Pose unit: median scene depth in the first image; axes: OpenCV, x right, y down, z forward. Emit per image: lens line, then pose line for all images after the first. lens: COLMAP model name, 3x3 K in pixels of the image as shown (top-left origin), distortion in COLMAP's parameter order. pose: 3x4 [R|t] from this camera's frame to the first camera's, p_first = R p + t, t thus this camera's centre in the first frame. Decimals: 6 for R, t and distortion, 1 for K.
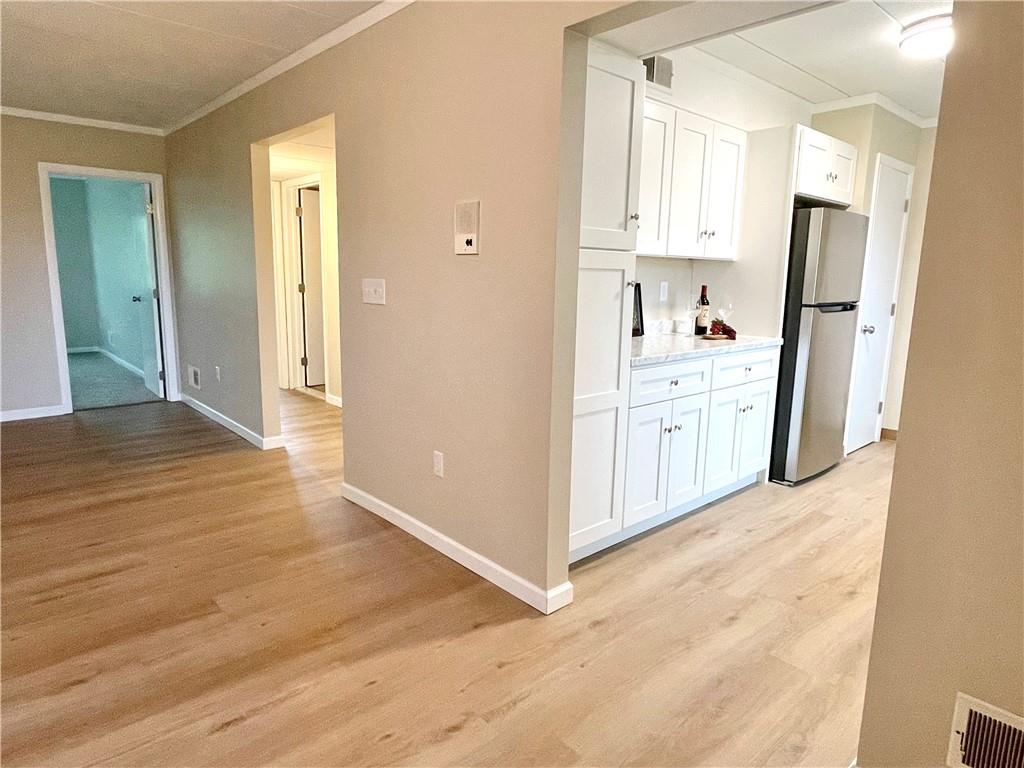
lens RADIAL K [[621.6, 0, 512.0], [0, 621.6, 384.0], [0, 0, 1]] dist [-0.004205, -0.002348]
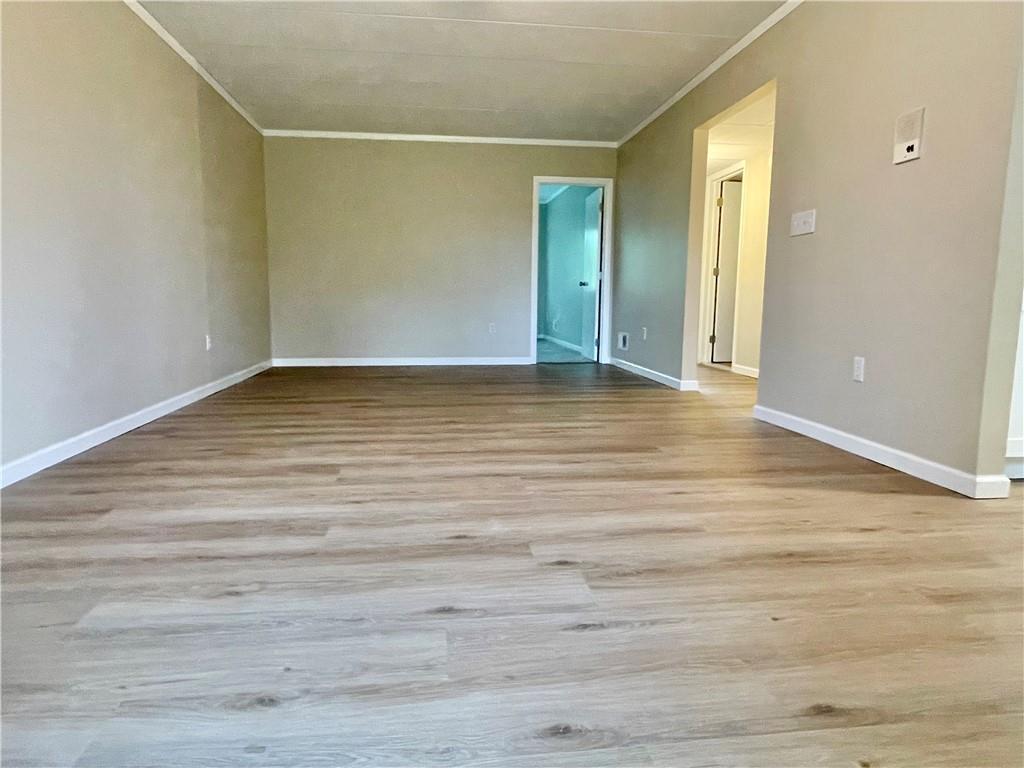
lens RADIAL K [[621.6, 0, 512.0], [0, 621.6, 384.0], [0, 0, 1]] dist [-0.004205, -0.002348]
pose [[0.821078, 0.063208, -0.567306, -0.000583], [-0.090992, 0.995635, -0.020764, 0.208880], [0.563517, 0.068669, 0.823245, -0.193771]]
